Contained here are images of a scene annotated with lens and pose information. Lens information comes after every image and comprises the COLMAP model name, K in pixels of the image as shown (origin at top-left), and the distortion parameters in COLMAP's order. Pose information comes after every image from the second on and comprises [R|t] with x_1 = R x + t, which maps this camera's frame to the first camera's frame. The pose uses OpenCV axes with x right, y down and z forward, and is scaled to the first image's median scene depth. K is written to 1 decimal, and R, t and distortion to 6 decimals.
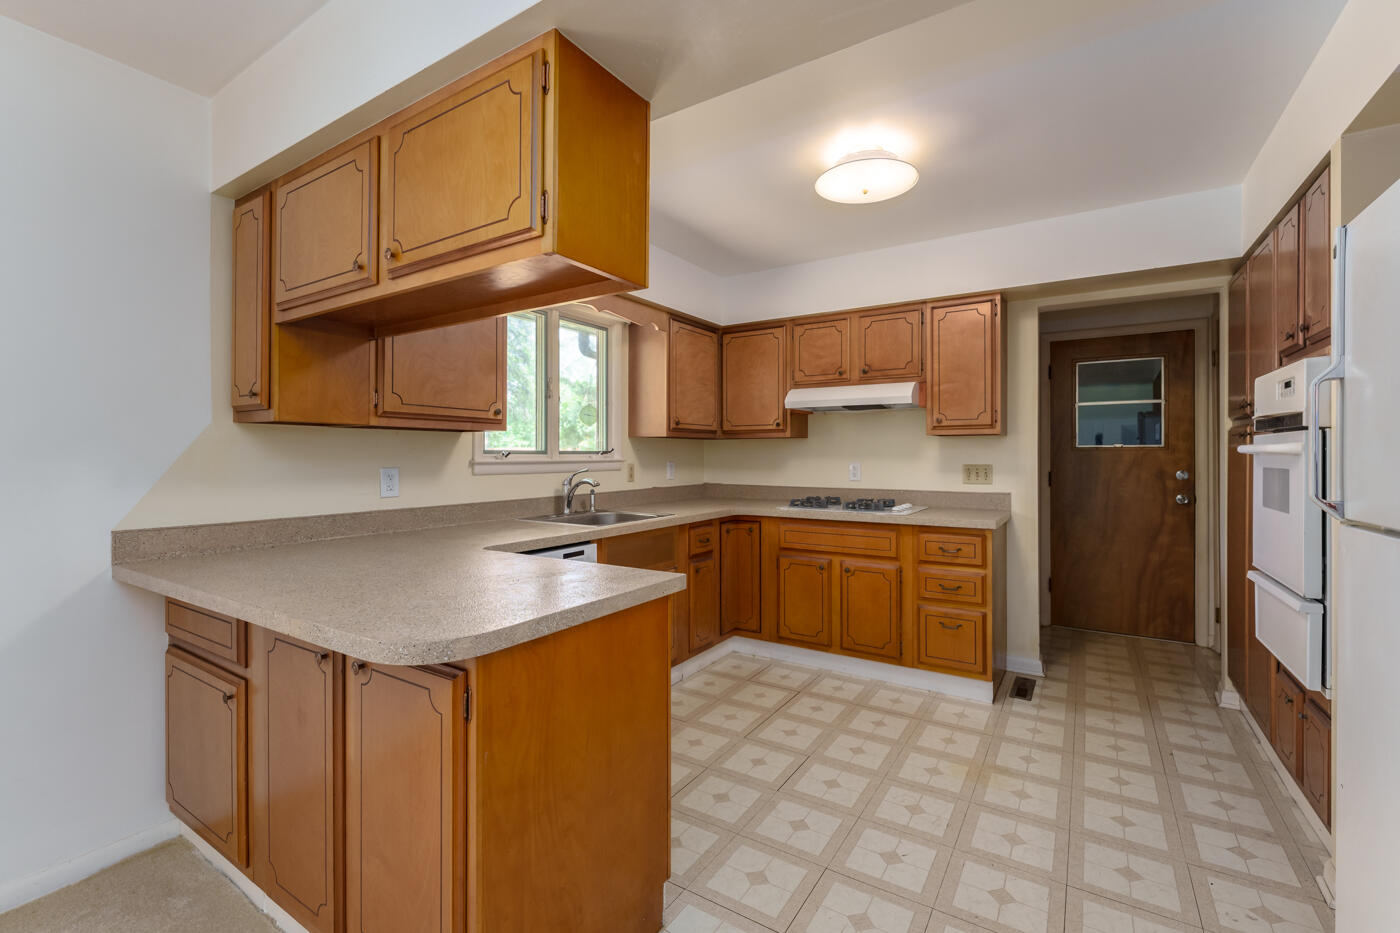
lens RADIAL K [[609.4, 0, 692.0], [0, 609.4, 452.6], [0, 0, 1]] dist [0.001252, 0.000016]
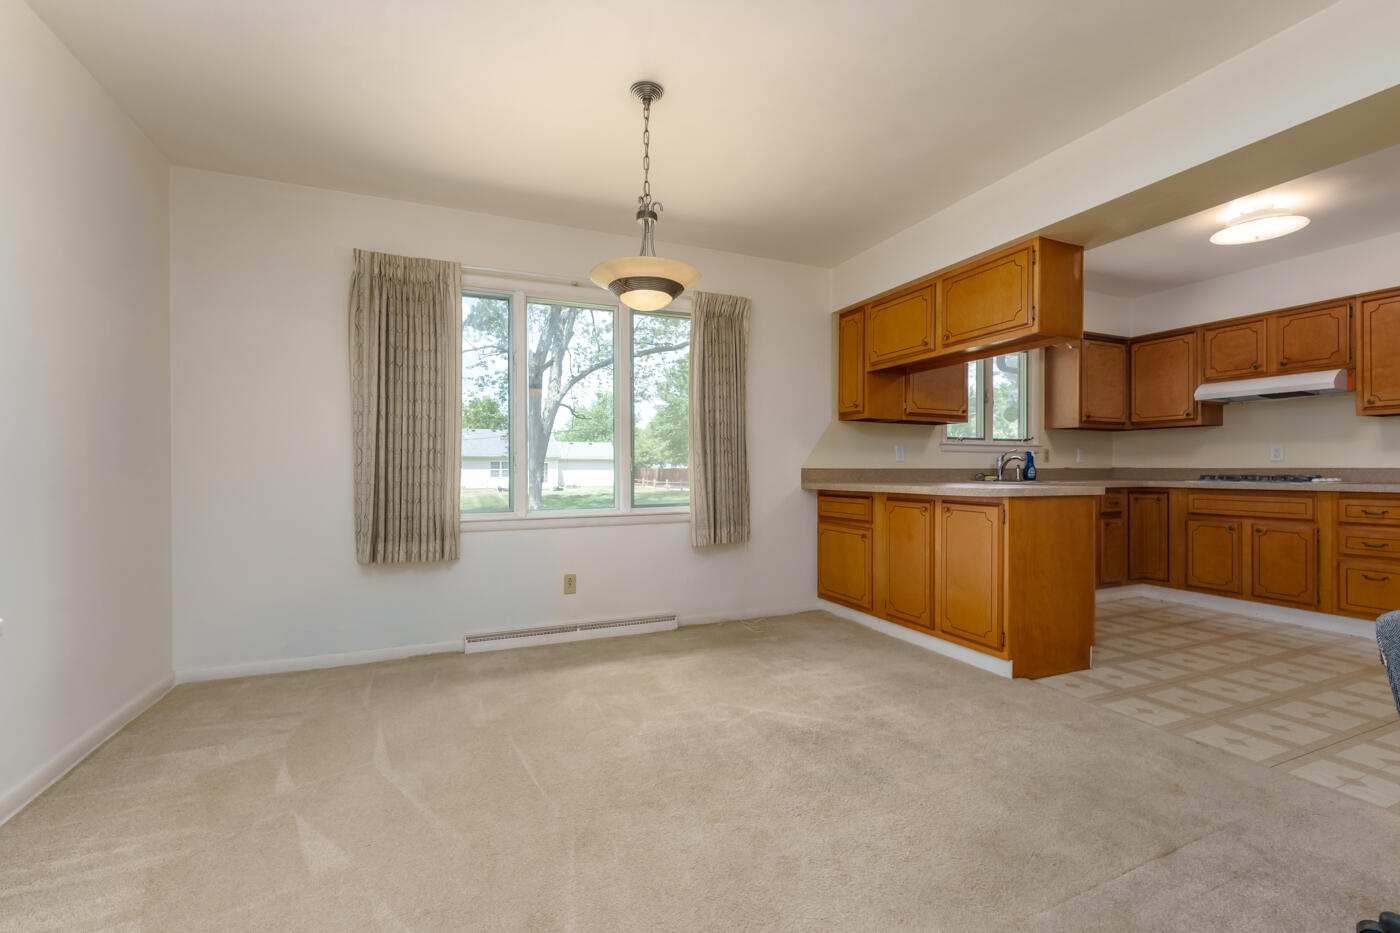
lens RADIAL K [[587.5, 0, 700.0], [0, 587.5, 466.5], [0, 0, 1]] dist [0.000911, -0.000012]
pose [[0.833144, -0.000230, -0.553055, -0.022156], [-0.000856, 0.999998, -0.001706, 0.066442], [0.553055, 0.001895, 0.833143, -0.559205]]
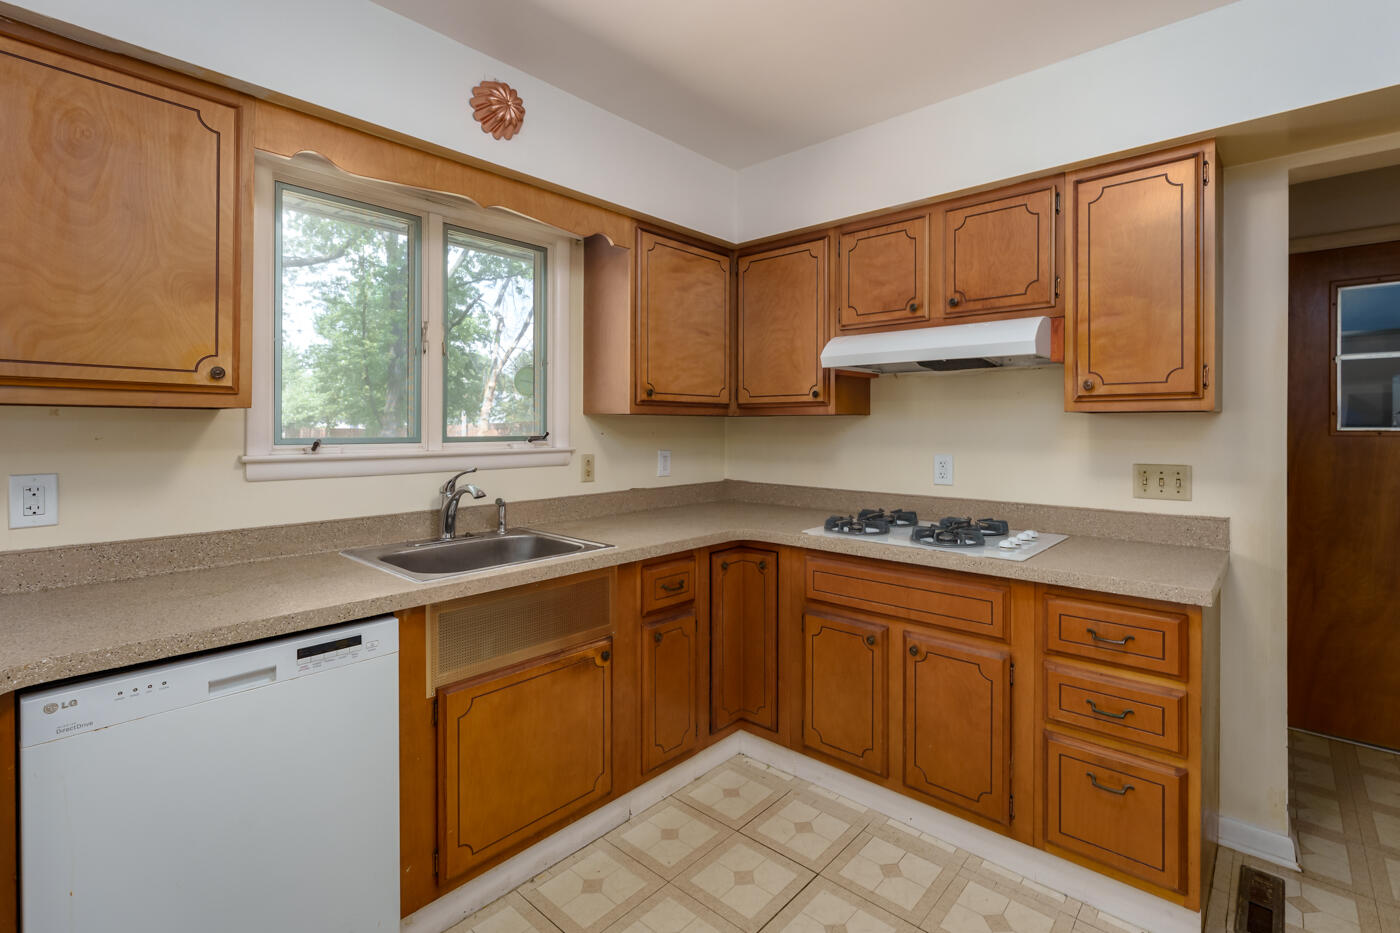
lens RADIAL K [[640.4, 0, 719.6], [0, 640.4, 426.5], [0, 0, 1]] dist [-0.002461, -0.000043]
pose [[0.990020, 0.002950, -0.140899, 0.152475], [-0.002550, 0.999992, 0.003017, -0.016204], [0.140907, -0.002627, 0.990019, 0.370661]]
